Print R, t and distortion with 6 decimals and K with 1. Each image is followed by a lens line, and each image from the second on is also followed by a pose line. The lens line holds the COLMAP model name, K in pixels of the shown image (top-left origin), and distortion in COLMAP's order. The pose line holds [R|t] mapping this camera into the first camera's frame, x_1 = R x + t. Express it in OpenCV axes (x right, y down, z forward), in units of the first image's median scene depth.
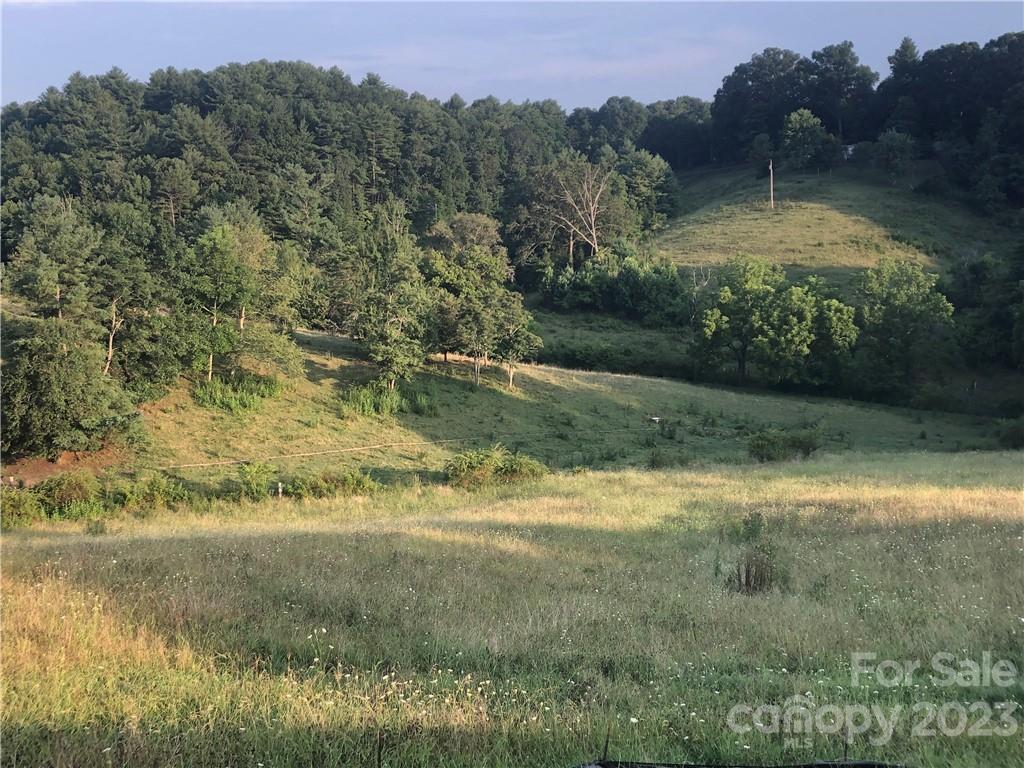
lens RADIAL K [[1118.2, 0, 512.1], [0, 1118.2, 384.7], [0, 0, 1]] dist [-0.008460, 0.000000]
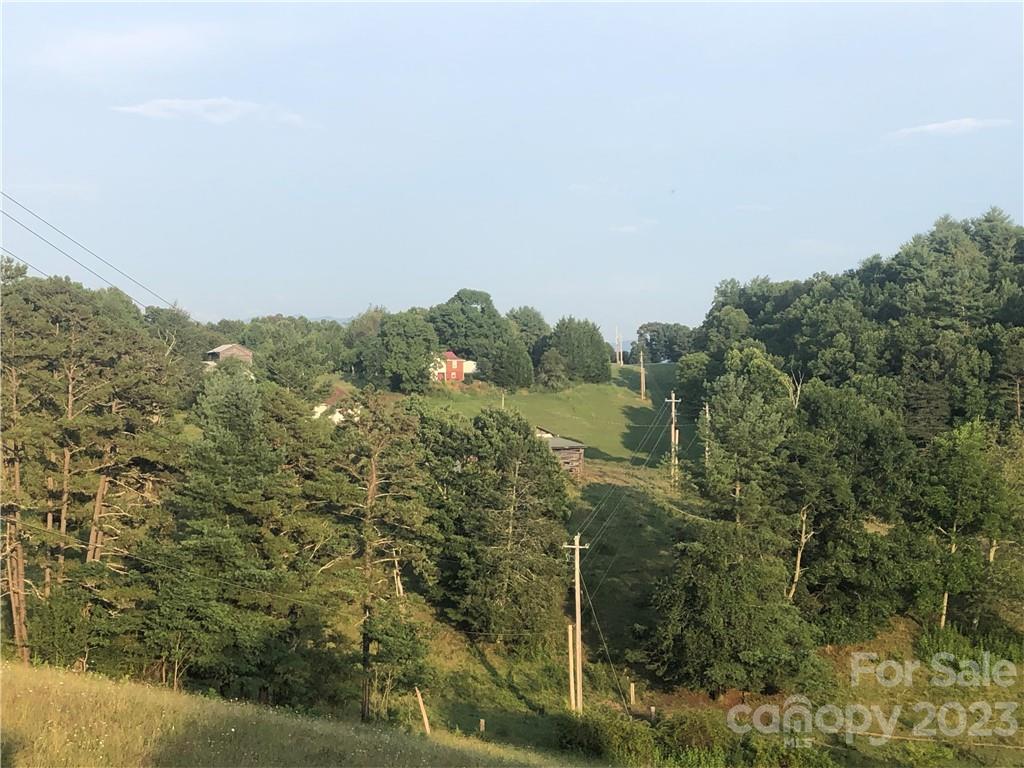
lens RADIAL K [[1588.9, 0, 511.8], [0, 1588.9, 383.4], [0, 0, 1]] dist [0.031420, 0.000000]
pose [[0.773069, 0.035299, -0.633339, 0.172748], [-0.136637, 0.984278, -0.111924, -0.006062], [0.619431, 0.173062, 0.765738, -0.010287]]
